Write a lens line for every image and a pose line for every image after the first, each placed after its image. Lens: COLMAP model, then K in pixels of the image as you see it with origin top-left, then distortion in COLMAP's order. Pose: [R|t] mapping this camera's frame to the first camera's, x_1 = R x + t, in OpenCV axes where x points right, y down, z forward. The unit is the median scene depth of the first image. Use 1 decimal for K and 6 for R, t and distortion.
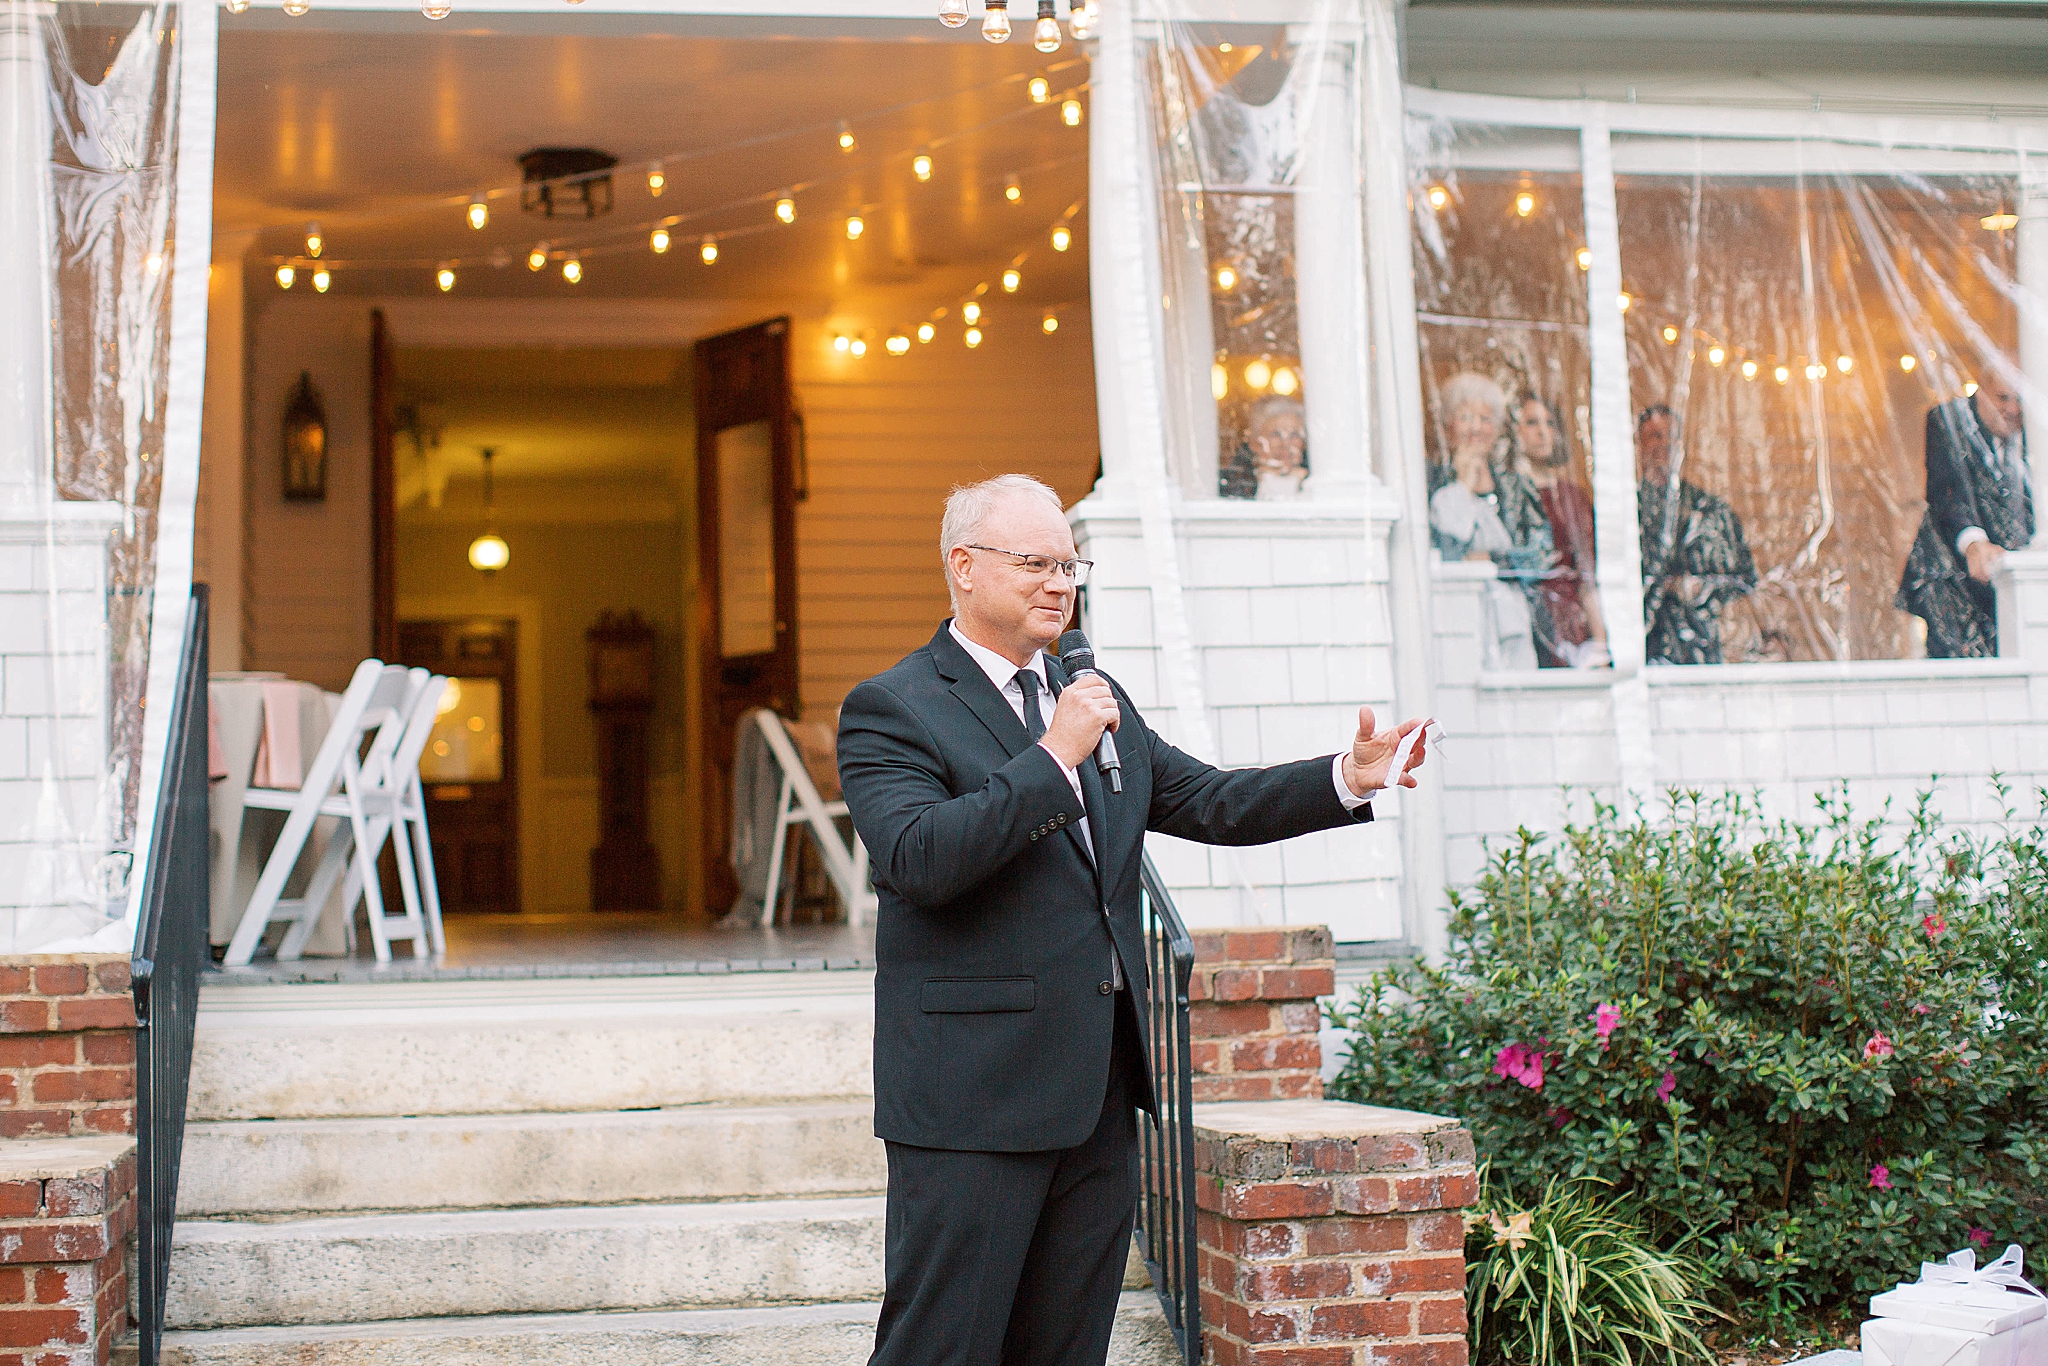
lens RADIAL K [[3471.5, 0, 1046.9], [0, 3471.5, 592.9], [0, 0, 1]] dist [-0.160803, 0.320027]
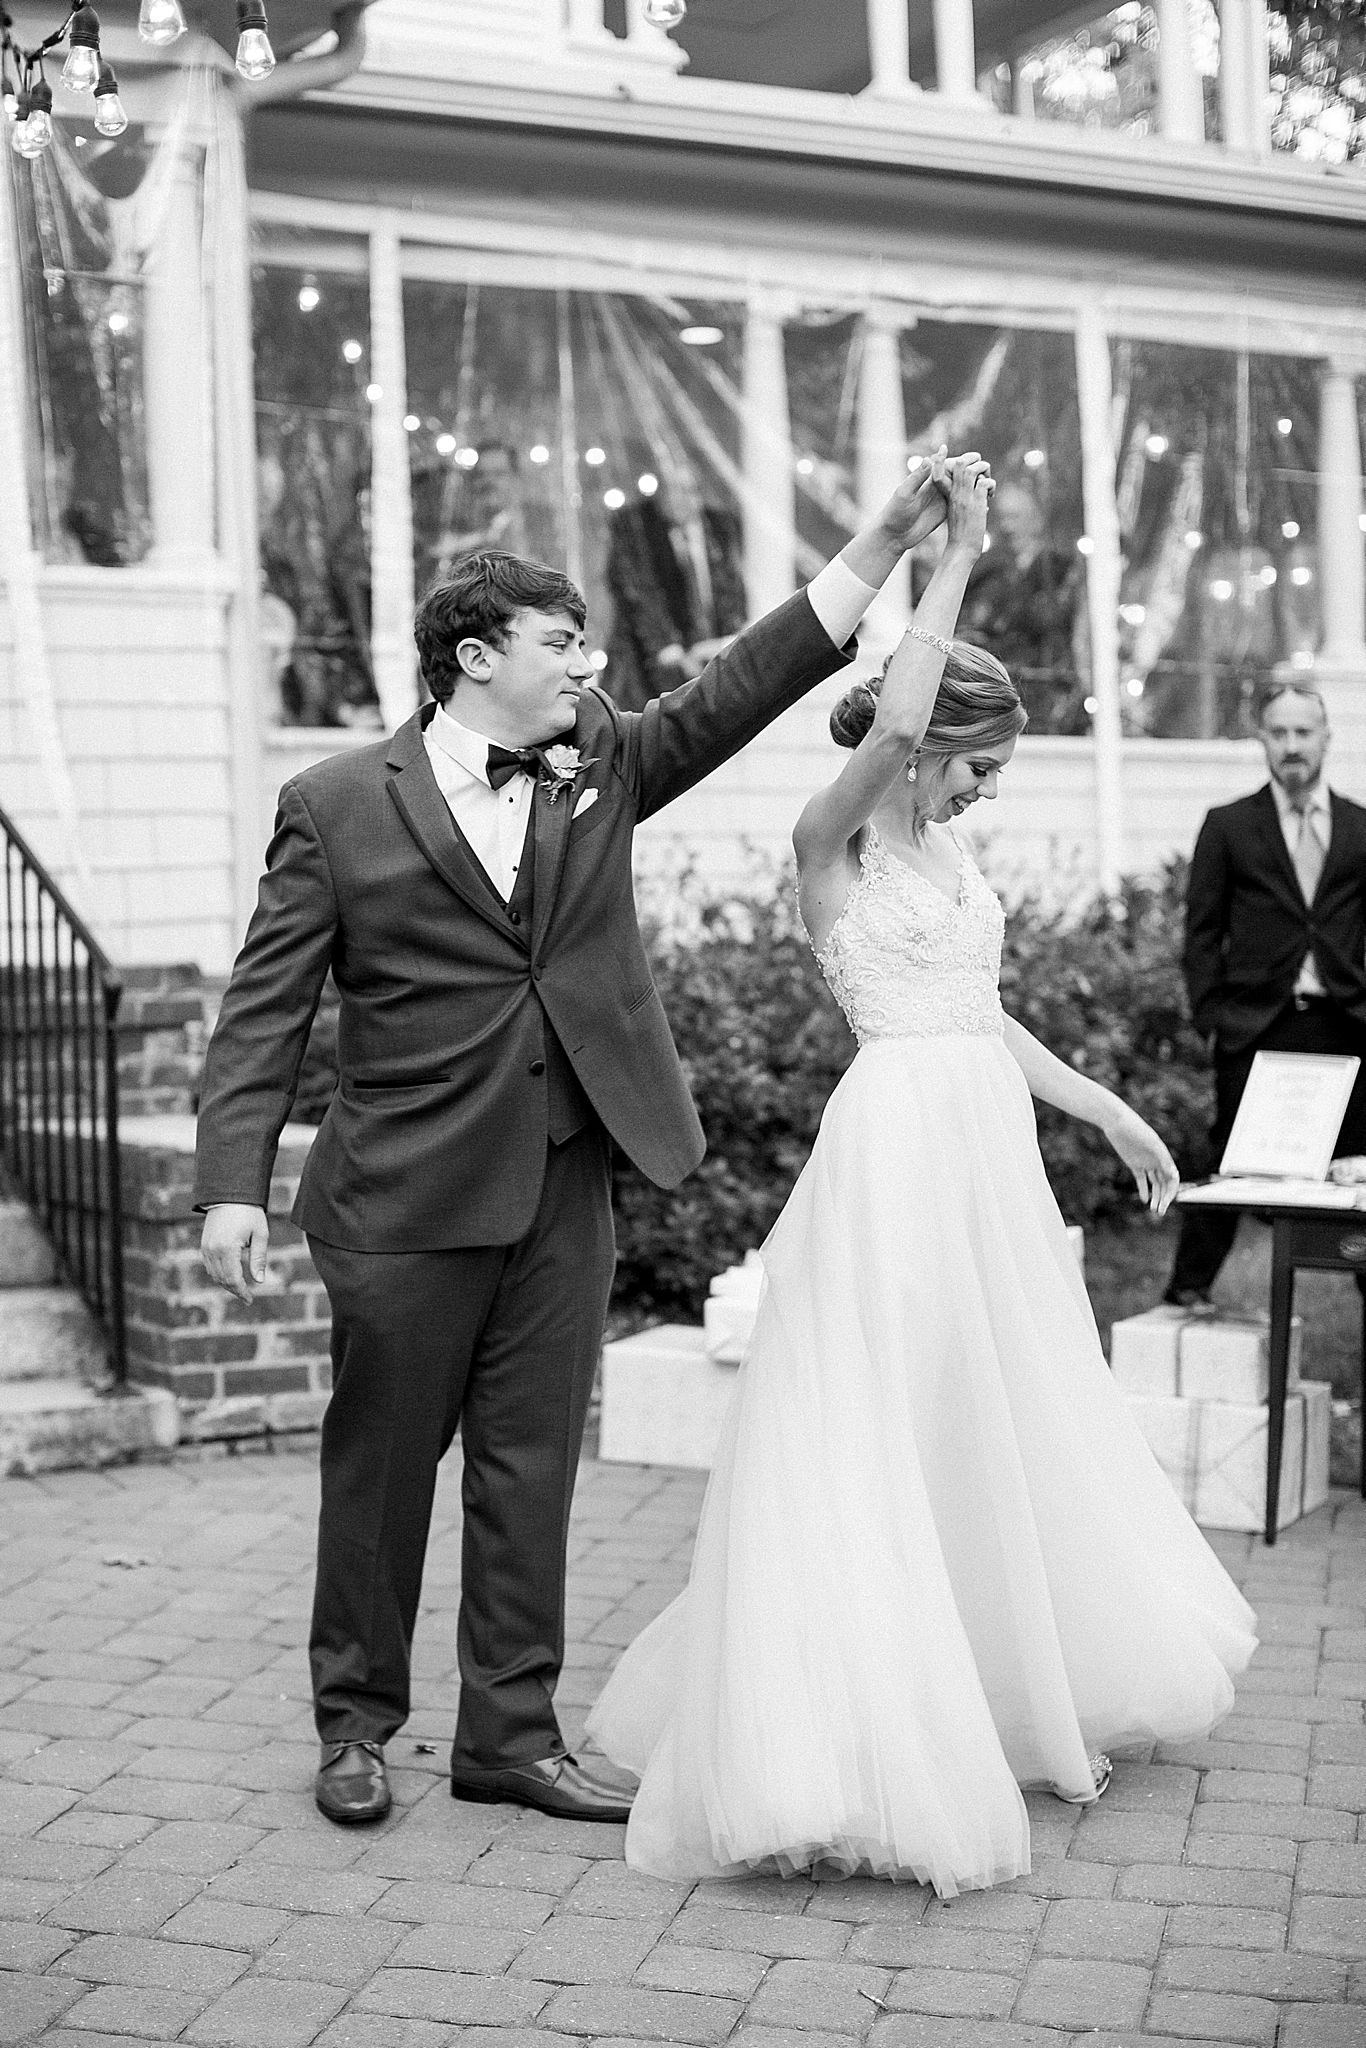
lens RADIAL K [[3372.5, 0, 683.0], [0, 3372.5, 1024.0], [0, 0, 1]] dist [-0.123954, 0.159733]
pose [[0.946757, 0.004125, 0.321922, -0.106864], [-0.040850, 0.993375, 0.107409, -0.005389], [-0.319346, -0.114841, 0.940654, -0.060883]]
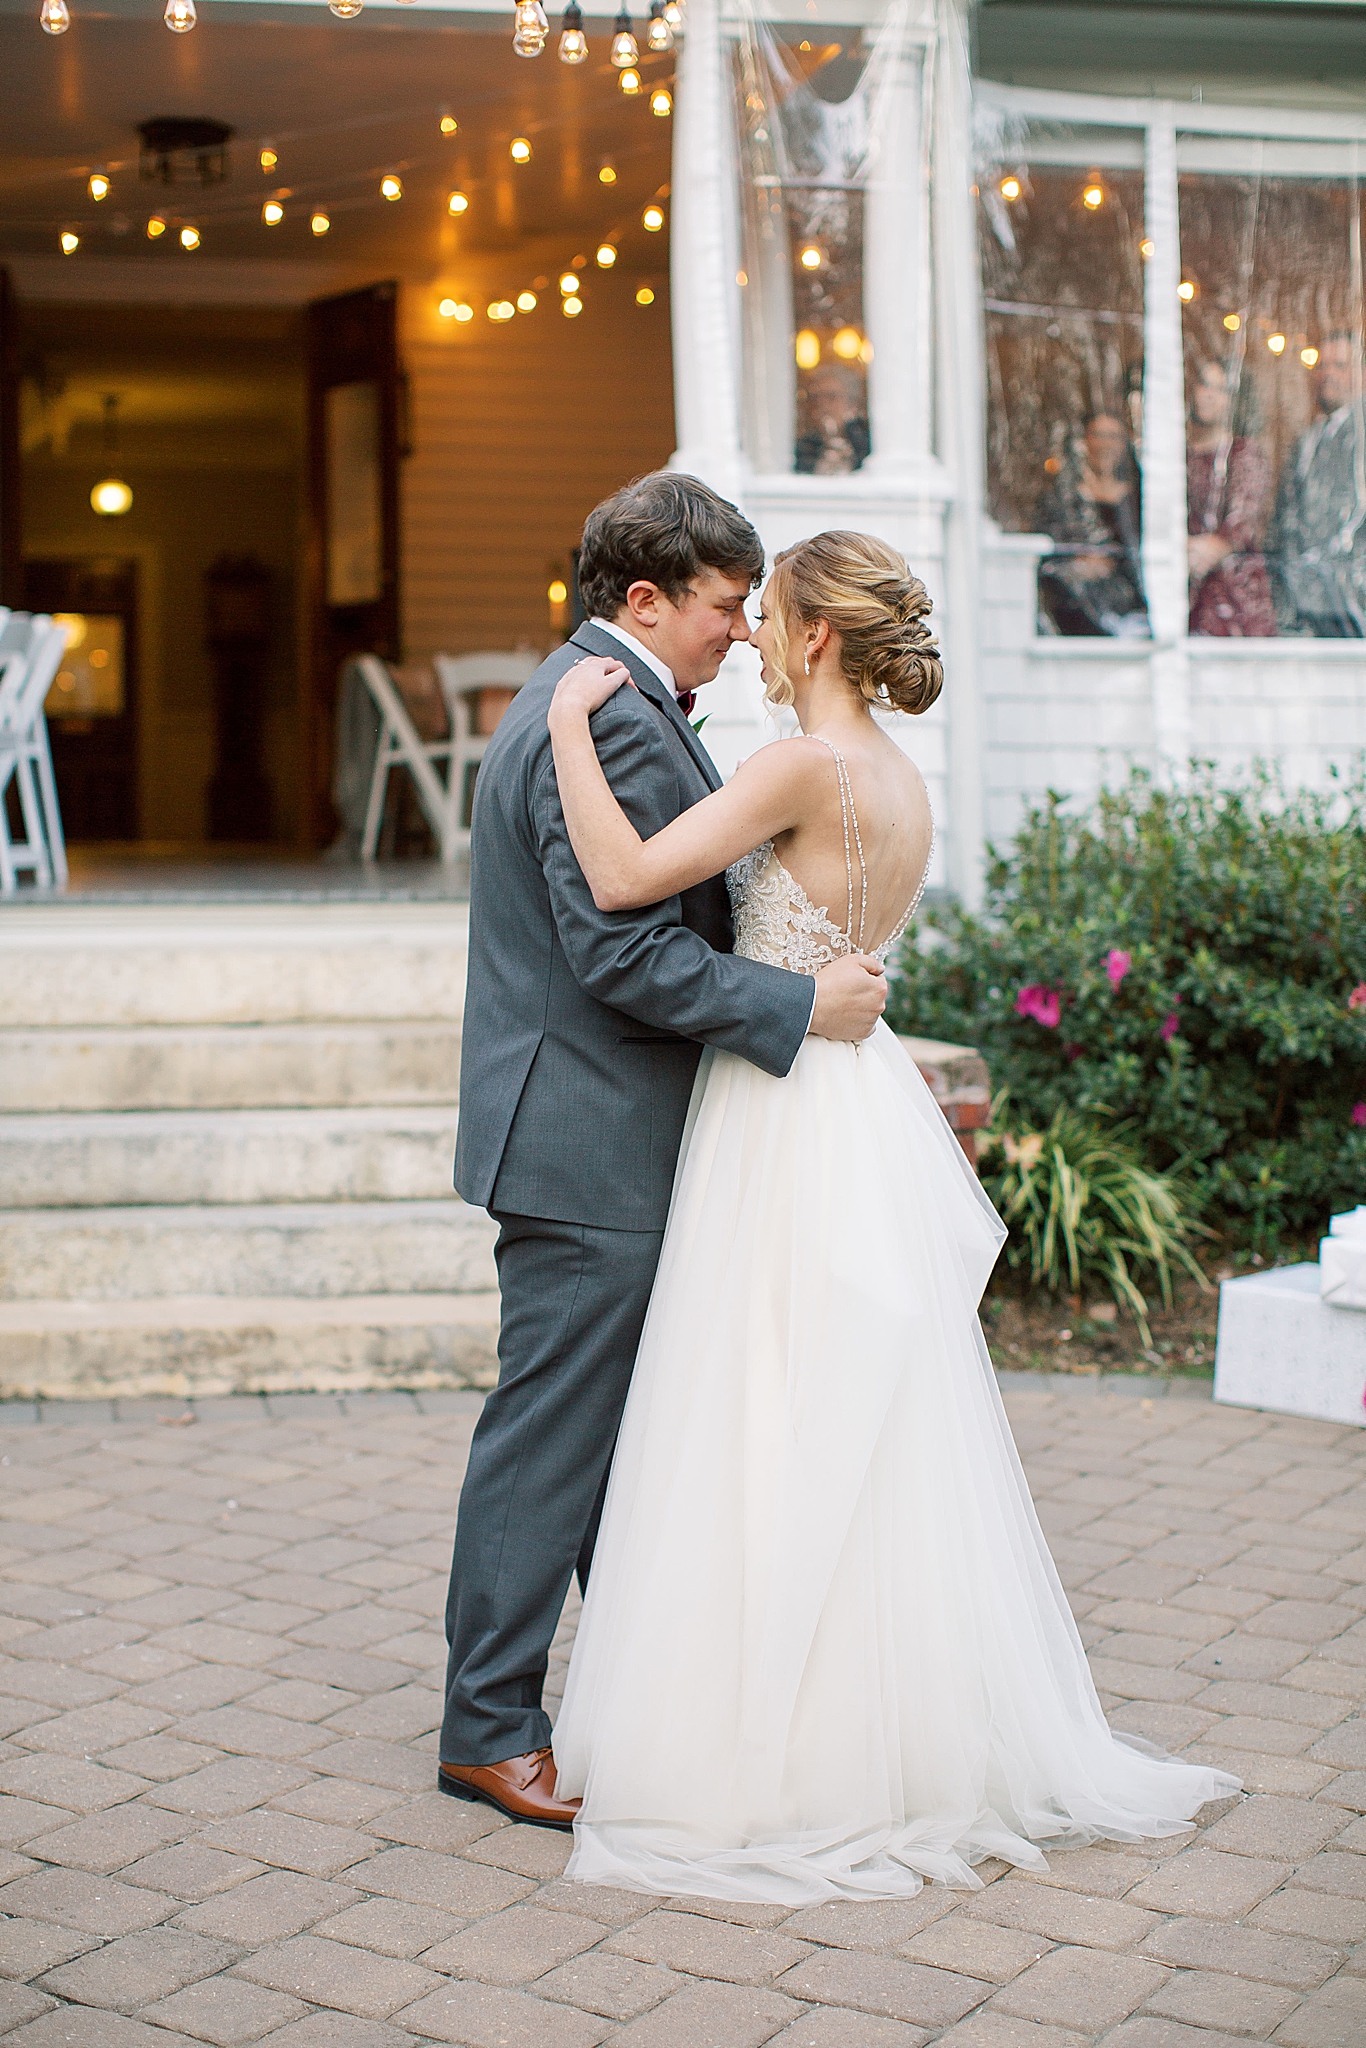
lens RADIAL K [[3372.5, 0, 683.0], [0, 3372.5, 1024.0], [0, 0, 1]] dist [-0.123954, 0.159733]
pose [[0.999686, 0.023098, 0.009700, 0.011319], [-0.024253, 0.989325, 0.143693, -0.007742], [-0.006278, -0.143883, 0.989575, -0.057347]]
